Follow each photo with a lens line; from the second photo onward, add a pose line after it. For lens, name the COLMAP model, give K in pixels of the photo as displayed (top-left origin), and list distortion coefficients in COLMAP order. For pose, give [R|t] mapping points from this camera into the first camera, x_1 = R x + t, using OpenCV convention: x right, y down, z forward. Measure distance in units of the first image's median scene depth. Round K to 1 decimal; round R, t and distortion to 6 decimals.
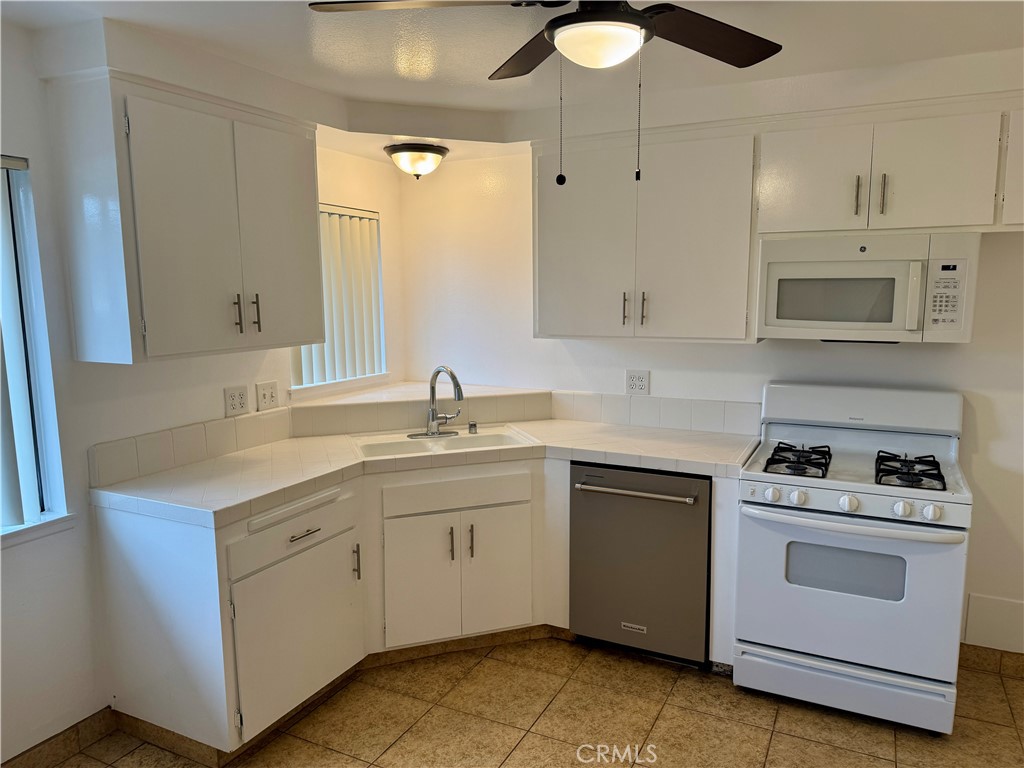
lens RADIAL K [[714.5, 0, 518.4], [0, 714.5, 382.6], [0, 0, 1]] dist [0.064602, -0.042200]
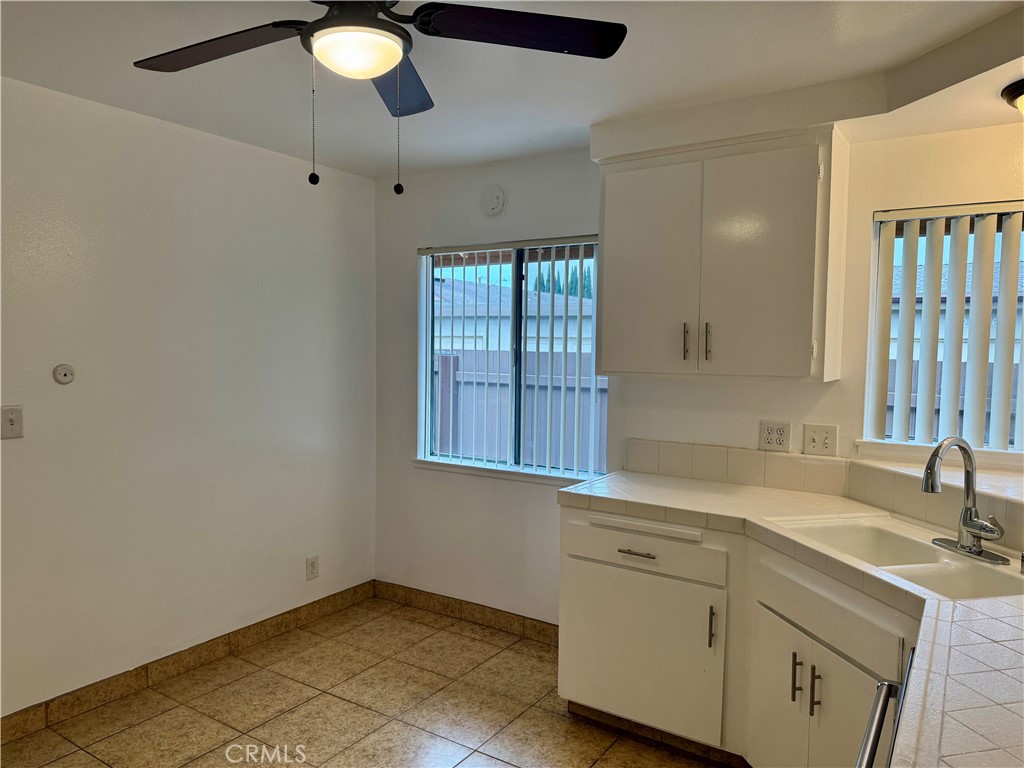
lens RADIAL K [[714.5, 0, 512.6], [0, 714.5, 386.0], [0, 0, 1]] dist [0.064602, -0.042200]
pose [[-0.130115, 0.058075, -0.989797, 0.746294], [-0.140151, 0.987182, 0.076346, -0.080564], [0.981544, 0.148654, -0.120308, 0.932405]]
